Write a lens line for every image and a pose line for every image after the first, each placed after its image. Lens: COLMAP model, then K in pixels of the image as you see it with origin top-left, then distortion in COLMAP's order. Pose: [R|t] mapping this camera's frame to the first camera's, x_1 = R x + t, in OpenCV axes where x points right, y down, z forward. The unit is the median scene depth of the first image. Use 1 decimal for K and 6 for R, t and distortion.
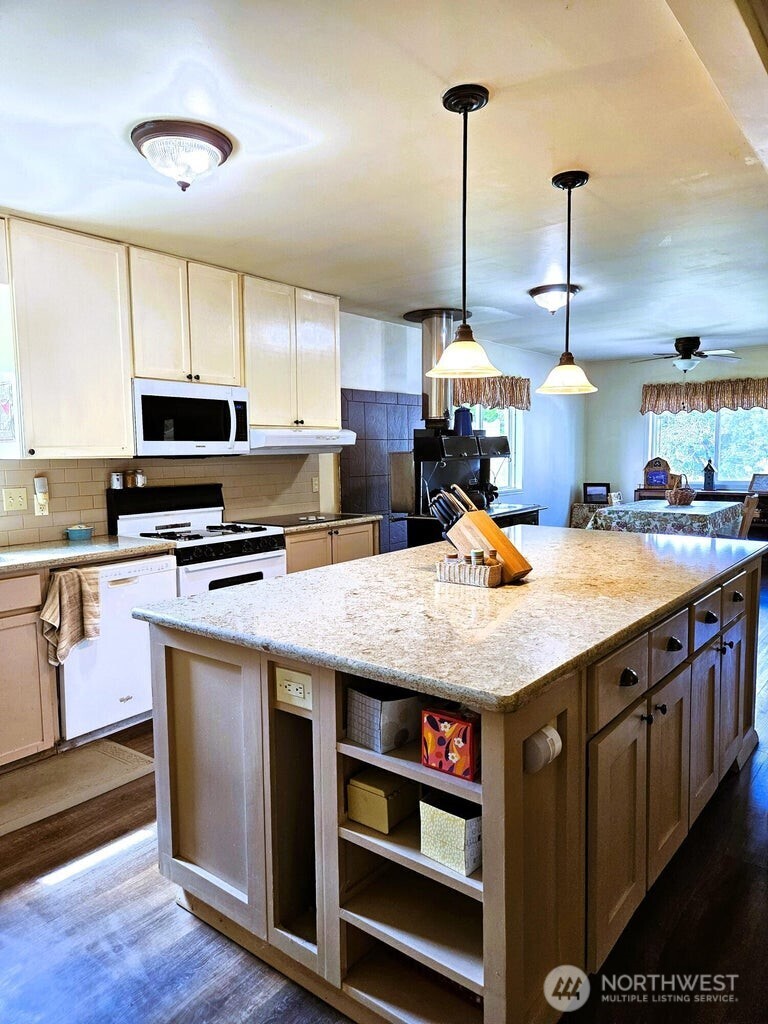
lens RADIAL K [[690.5, 0, 370.0], [0, 690.5, 516.7], [0, 0, 1]] dist [-0.001683, -0.003881]
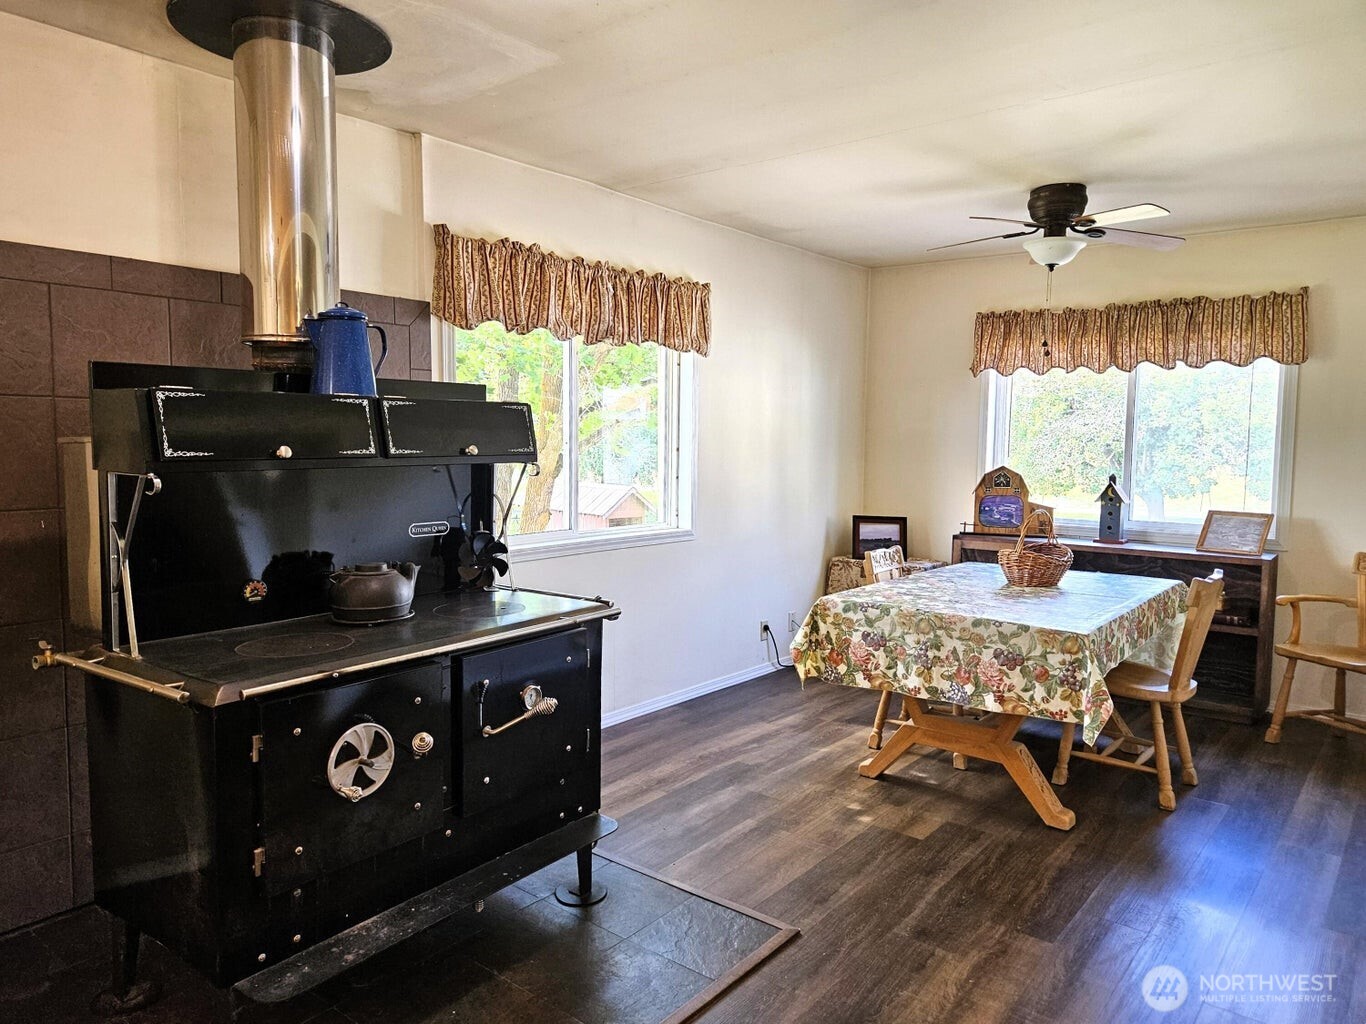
lens RADIAL K [[921.2, 0, 683.0], [0, 921.2, 512.0], [0, 0, 1]] dist [-0.001683, -0.003881]
pose [[0.999645, 0.026637, -0.000977, 0.227763], [-0.026649, 0.999531, -0.015079, -0.045421], [0.000575, 0.015100, 0.999886, 0.424704]]
